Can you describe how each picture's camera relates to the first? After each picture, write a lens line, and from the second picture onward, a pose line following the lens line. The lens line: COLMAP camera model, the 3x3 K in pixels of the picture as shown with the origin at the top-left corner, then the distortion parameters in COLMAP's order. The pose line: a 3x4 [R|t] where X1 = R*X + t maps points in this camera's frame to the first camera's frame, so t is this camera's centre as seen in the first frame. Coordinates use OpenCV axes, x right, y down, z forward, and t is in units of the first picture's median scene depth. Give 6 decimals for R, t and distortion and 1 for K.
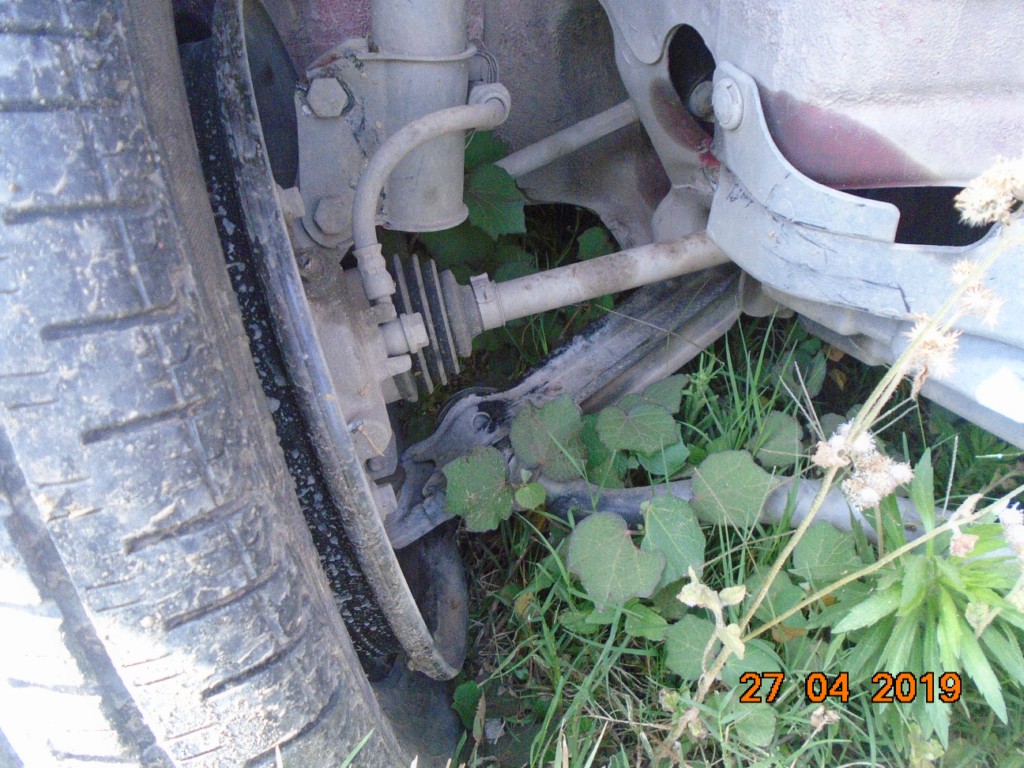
lens RADIAL K [[754.5, 0, 512.0], [0, 754.5, 384.0], [0, 0, 1]] dist [-0.005210, 0.000851]
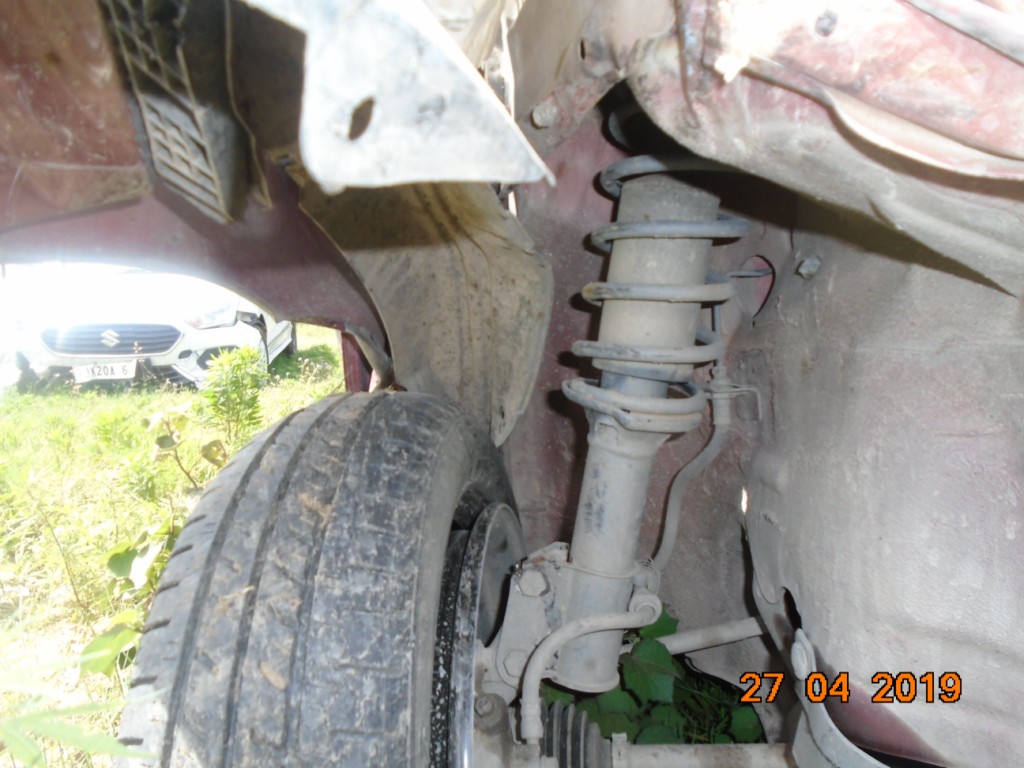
lens RADIAL K [[831.2, 0, 512.0], [0, 831.2, 384.0], [0, 0, 1]] dist [0.007986, 0.009926]
pose [[0.935928, 0.121766, -0.330472, 0.262060], [-0.258016, 0.875740, -0.408052, -0.064563], [0.239721, 0.467175, 0.851047, -0.724287]]
